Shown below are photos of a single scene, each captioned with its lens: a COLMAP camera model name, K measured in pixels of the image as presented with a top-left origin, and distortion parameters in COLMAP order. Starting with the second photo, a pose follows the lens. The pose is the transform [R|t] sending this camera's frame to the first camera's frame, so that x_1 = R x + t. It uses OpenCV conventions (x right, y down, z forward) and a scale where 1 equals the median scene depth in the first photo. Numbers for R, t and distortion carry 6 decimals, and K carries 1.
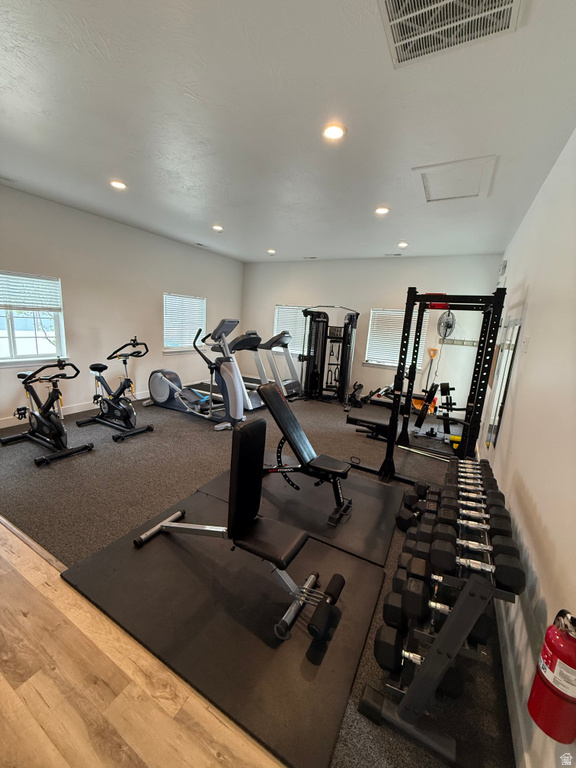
lens RADIAL K [[305.2, 0, 288.0], [0, 305.2, 384.0], [0, 0, 1]] dist [0.000052, -0.000103]
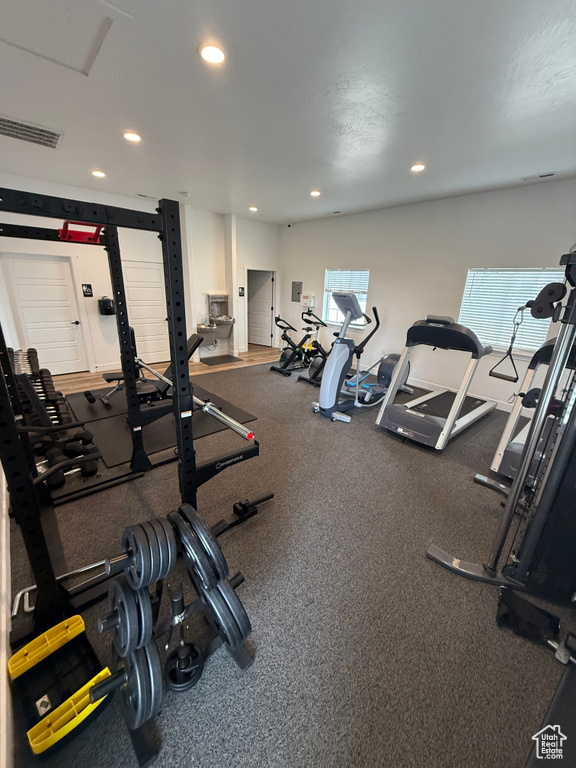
lens RADIAL K [[305.2, 0, 288.0], [0, 305.2, 384.0], [0, 0, 1]] dist [0.000052, -0.000103]
pose [[-0.345763, 0.216368, -0.913035, 0.816065], [-0.250414, 0.916482, 0.312015, -0.242217], [0.904290, 0.336520, -0.262704, 1.373511]]
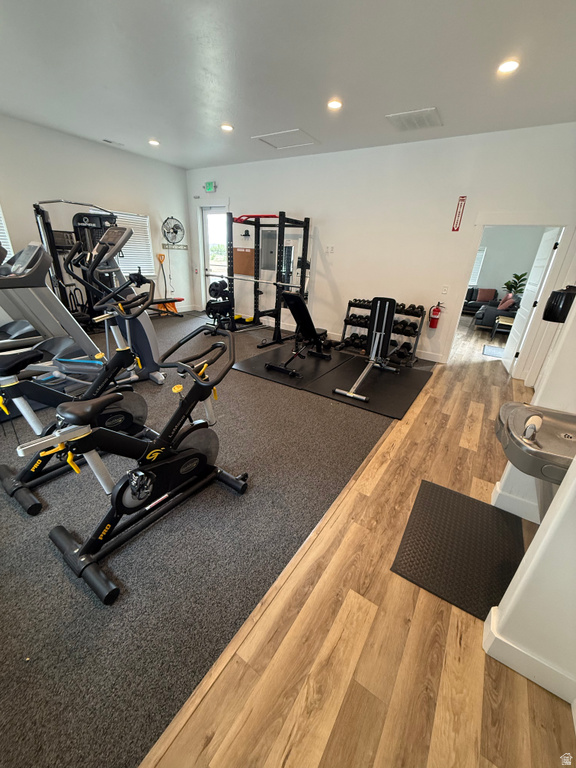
lens RADIAL K [[305.2, 0, 288.0], [0, 305.2, 384.0], [0, 0, 1]] dist [0.000052, -0.000103]
pose [[0.089686, -0.449777, 0.888627, -1.090150], [0.150700, 0.888078, 0.434290, -0.171815], [-0.984503, 0.094966, 0.147429, 0.672545]]
